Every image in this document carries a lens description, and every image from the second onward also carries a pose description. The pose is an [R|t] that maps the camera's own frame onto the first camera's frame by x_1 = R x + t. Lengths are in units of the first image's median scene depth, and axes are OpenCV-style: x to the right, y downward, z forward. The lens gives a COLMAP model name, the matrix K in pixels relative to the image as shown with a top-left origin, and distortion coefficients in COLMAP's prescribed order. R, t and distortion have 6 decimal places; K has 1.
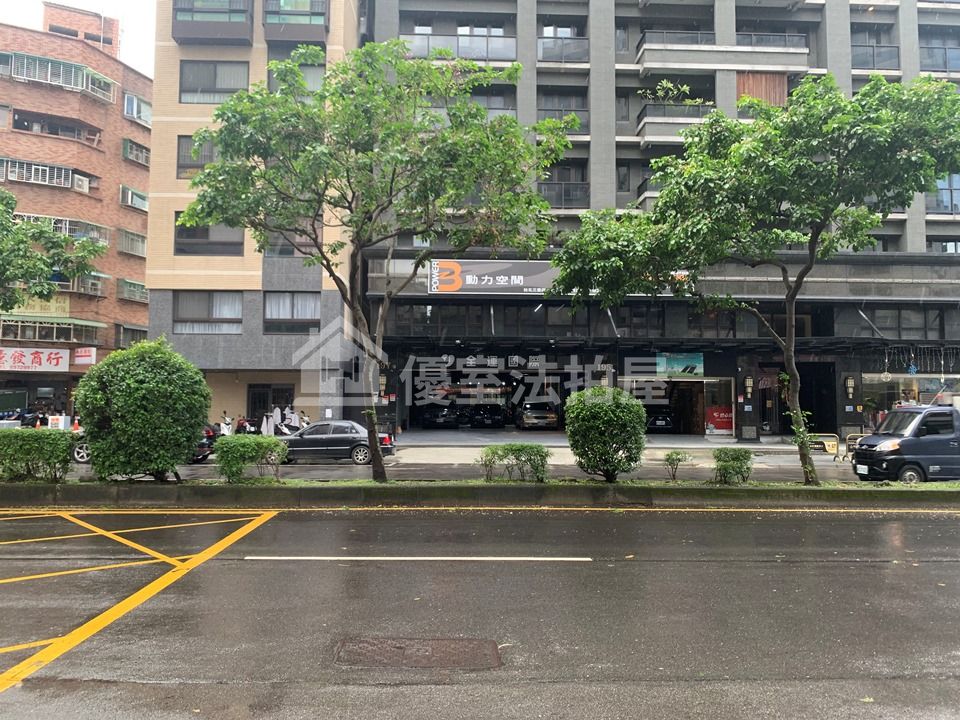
lens RADIAL K [[730.3, 0, 479.8], [0, 730.3, 362.6], [0, 0, 1]] dist [0.070438, 0.001293]
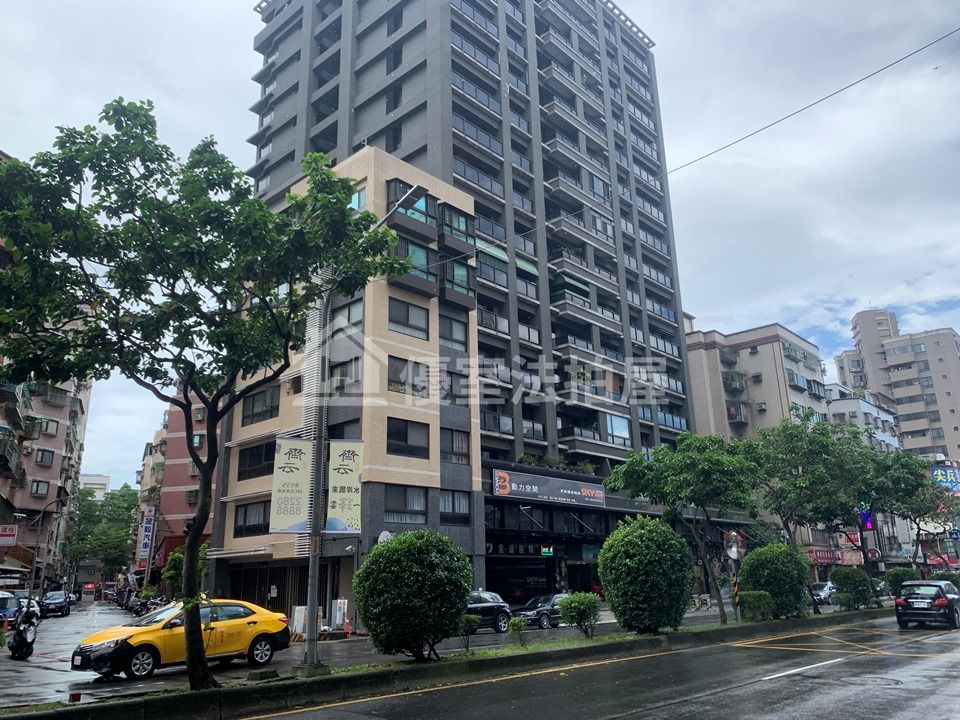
lens RADIAL K [[730.3, 0, 478.8], [0, 730.3, 357.9], [0, 0, 1]] dist [0.070438, 0.001293]
pose [[0.710958, 0.186947, 0.677930, -1.118667], [-0.022092, 0.969479, -0.244176, -0.012498], [-0.702887, 0.158622, 0.693389, 0.069451]]
